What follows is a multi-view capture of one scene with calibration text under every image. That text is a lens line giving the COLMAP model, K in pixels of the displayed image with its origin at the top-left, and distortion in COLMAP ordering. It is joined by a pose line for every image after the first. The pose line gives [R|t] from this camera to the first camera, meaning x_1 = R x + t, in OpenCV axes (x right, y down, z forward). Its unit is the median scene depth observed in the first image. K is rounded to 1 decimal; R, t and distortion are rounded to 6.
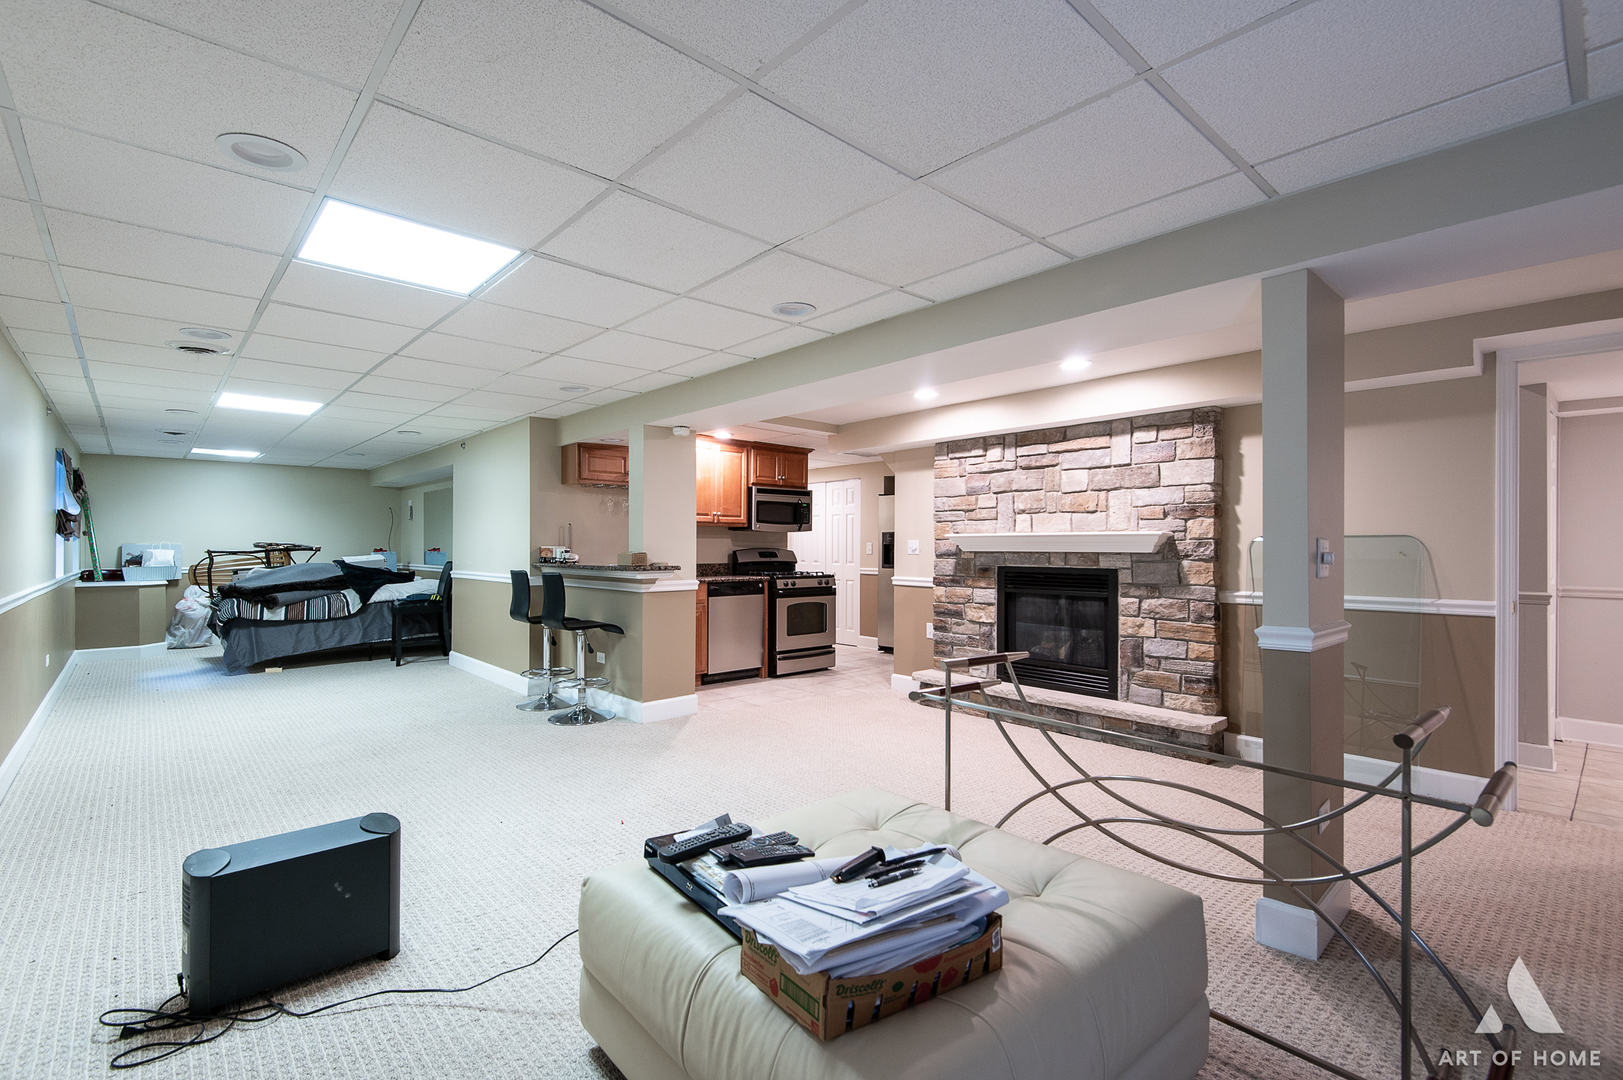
lens RADIAL K [[746.1, 0, 807.3], [0, 746.1, 543.1], [0, 0, 1]] dist [0.018661, -0.001181]
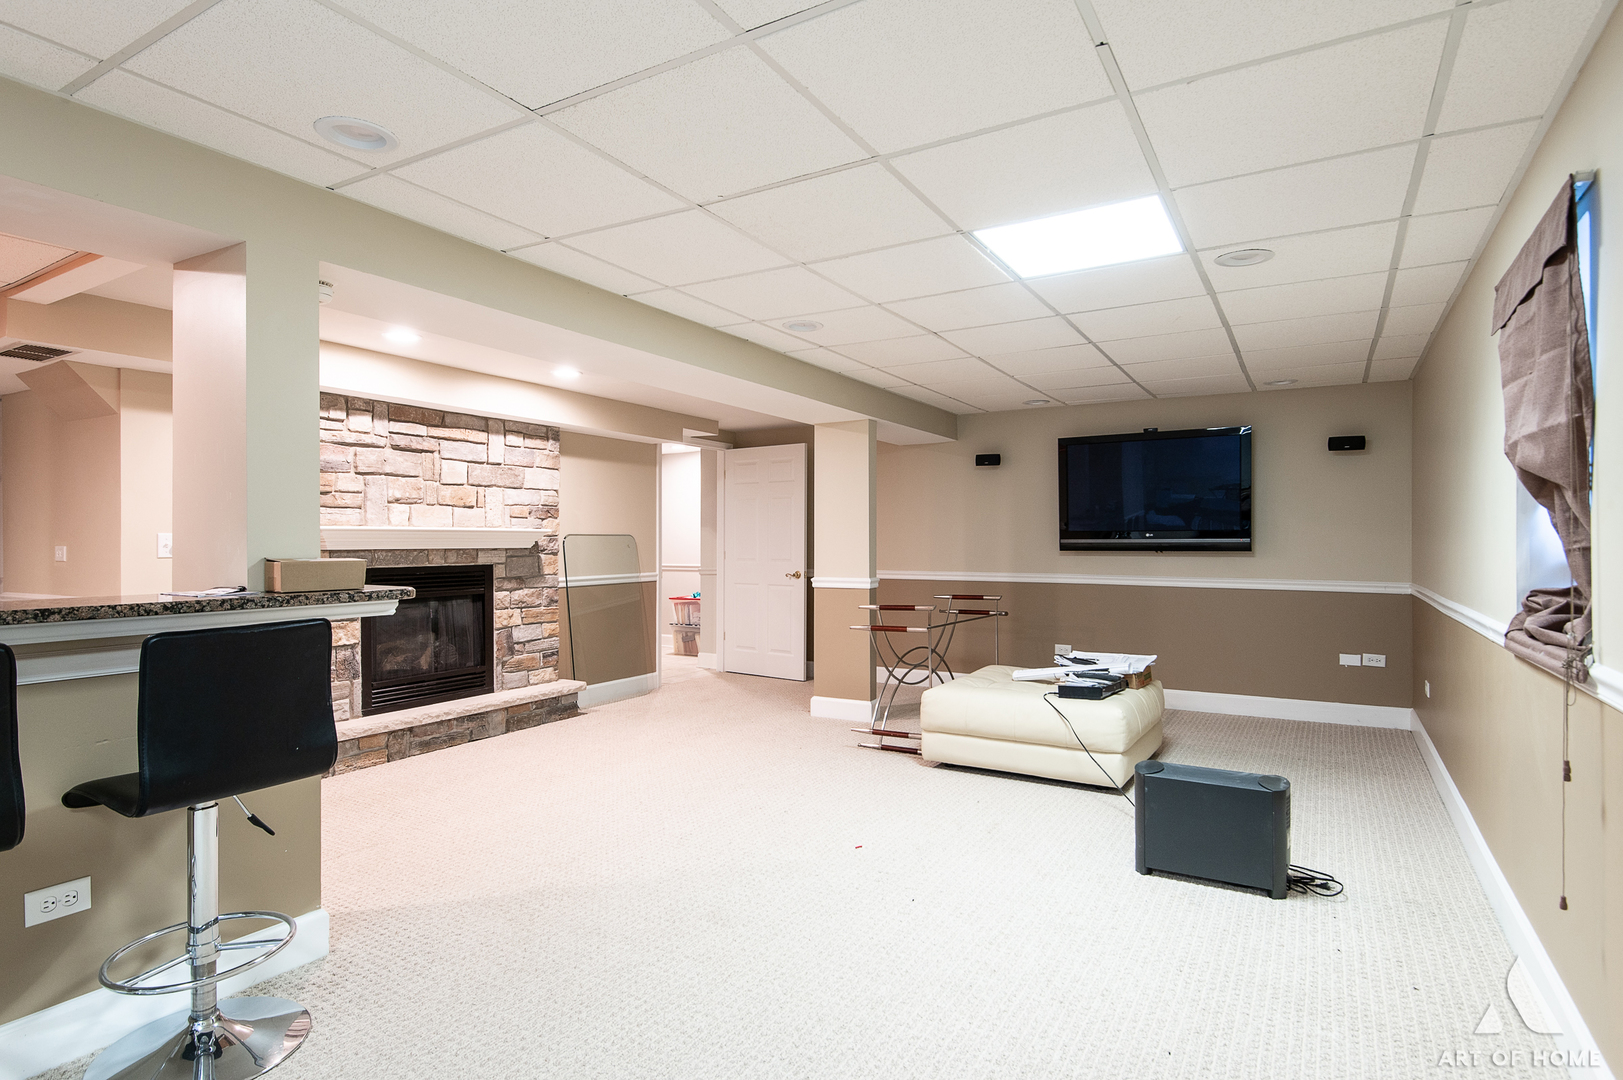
lens RADIAL K [[863.8, 0, 807.6], [0, 863.8, 543.3], [0, 0, 1]] dist [0.026251, 0.000103]
pose [[-0.307630, -0.001935, 0.951504, -0.786705], [-0.000543, 0.999998, 0.001858, 0.002991], [-0.951506, 0.000055, -0.307631, 0.888457]]
